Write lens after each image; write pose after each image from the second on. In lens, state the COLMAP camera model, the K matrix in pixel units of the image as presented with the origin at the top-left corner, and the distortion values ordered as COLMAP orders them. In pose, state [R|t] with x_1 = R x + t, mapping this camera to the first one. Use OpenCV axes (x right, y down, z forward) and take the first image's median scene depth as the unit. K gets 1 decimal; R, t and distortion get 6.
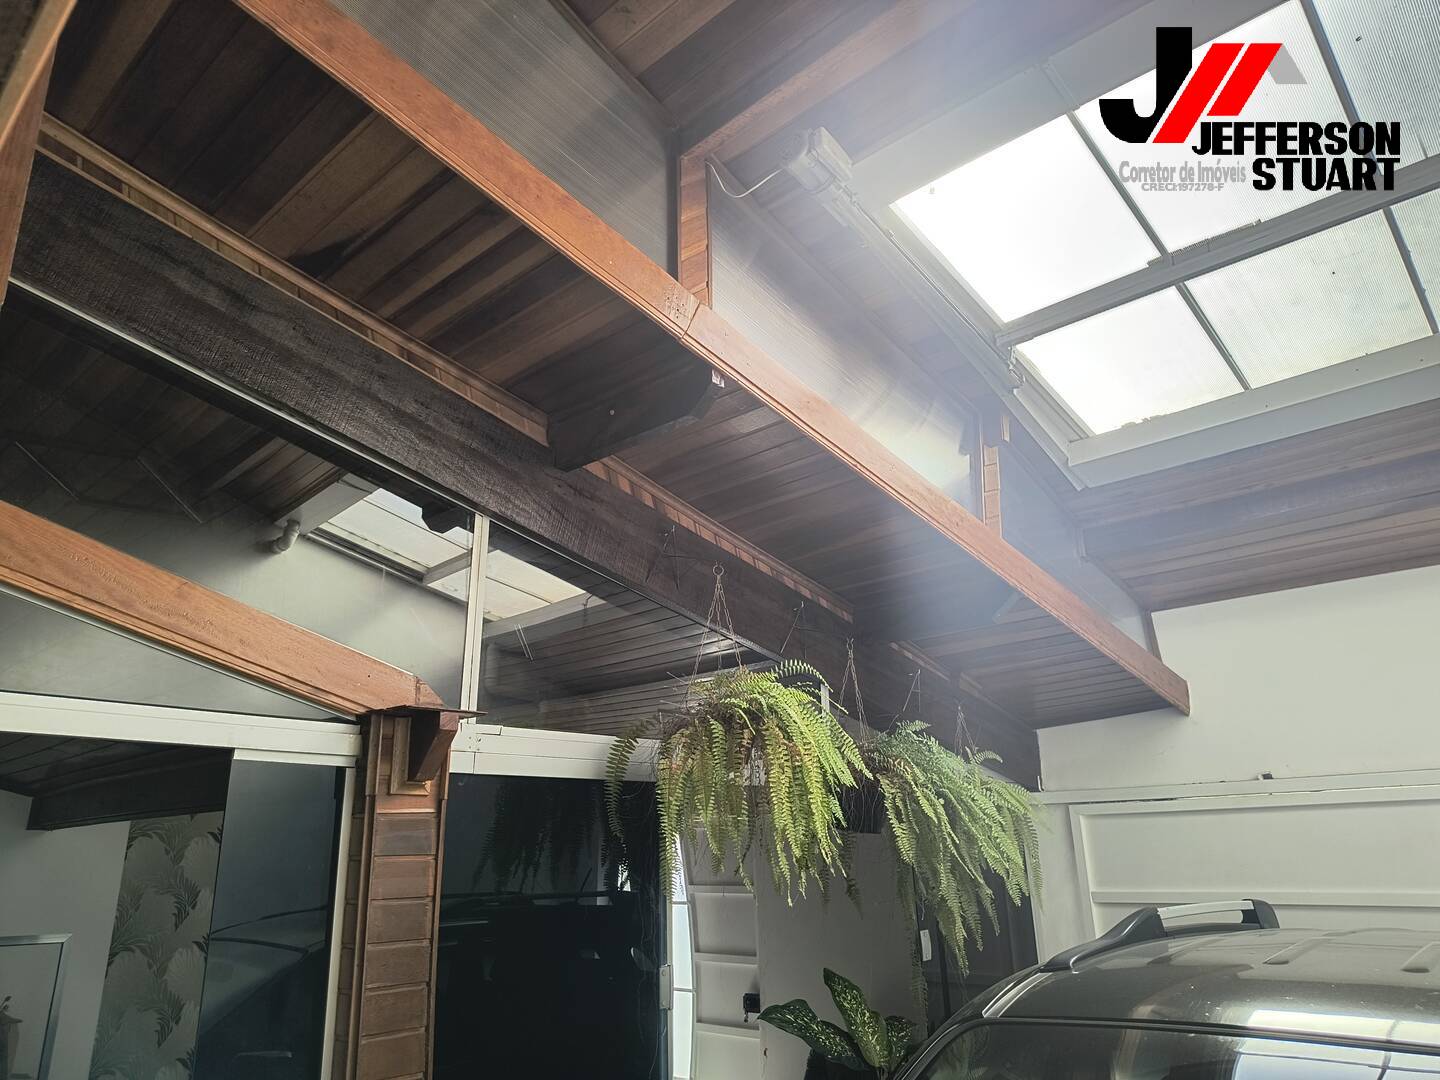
lens RADIAL K [[990.5, 0, 720.8], [0, 990.5, 531.3], [0, 0, 1]] dist [0.052851, -0.065556]
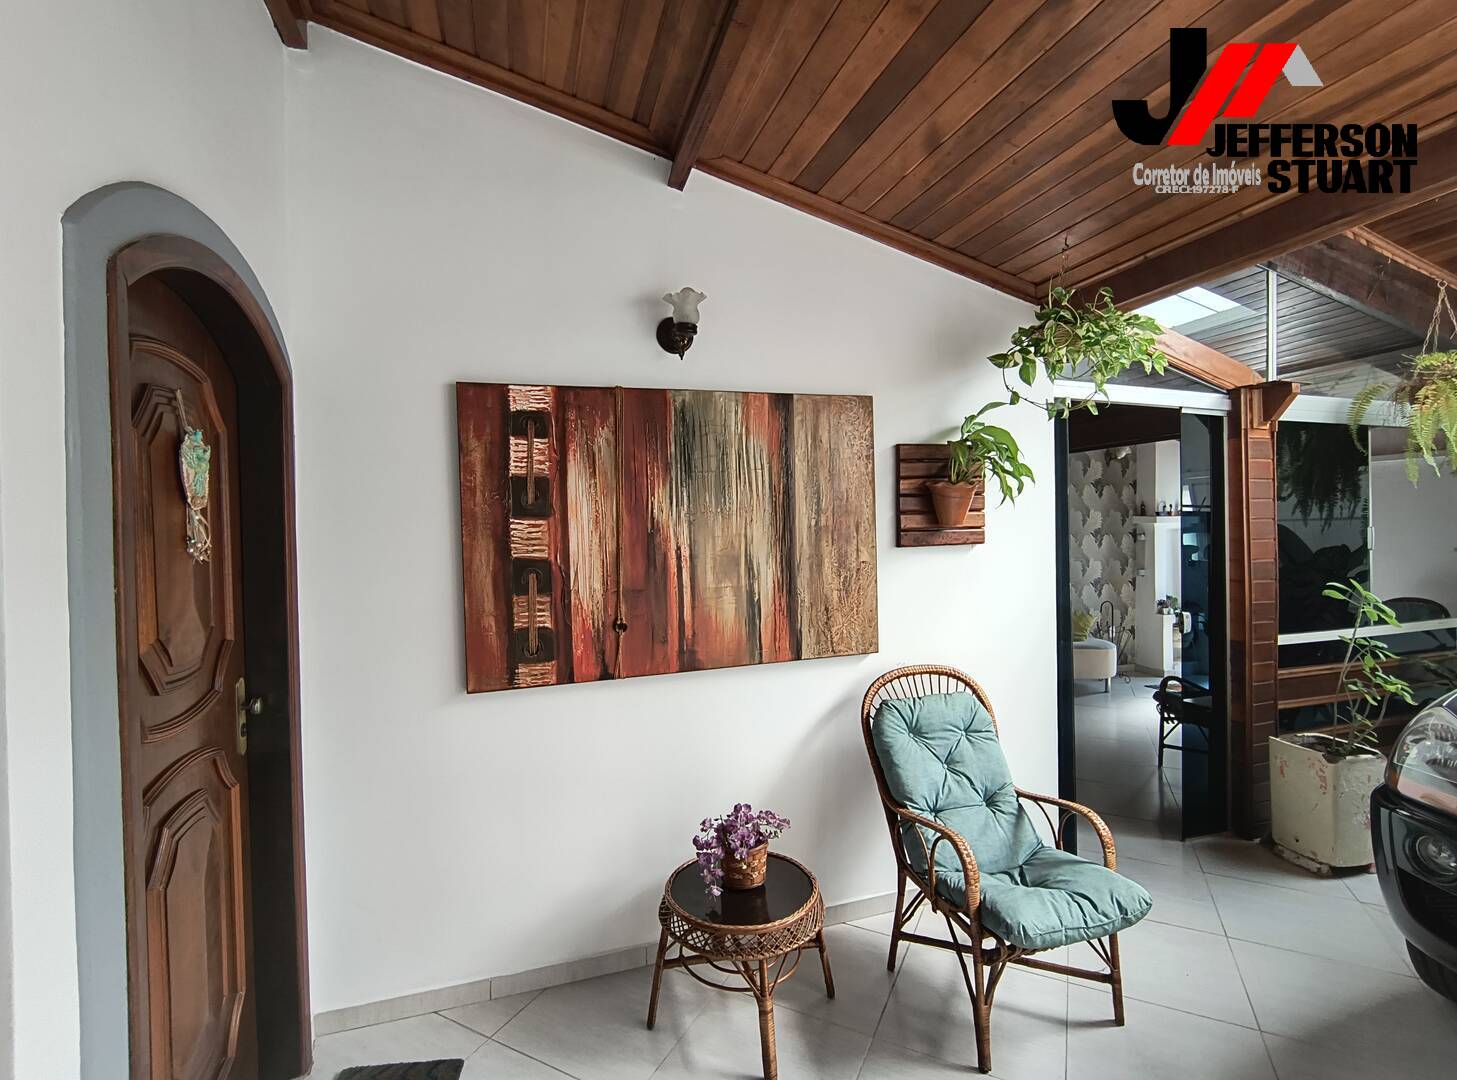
lens RADIAL K [[677.7, 0, 728.5], [0, 677.7, 540.0], [0, 0, 1]] dist [0.000650, -0.000451]
pose [[0.879893, 0.016841, -0.474872, -0.589224], [0.142498, 0.944024, 0.297513, -0.070121], [0.453301, -0.329448, 0.828241, -0.625813]]
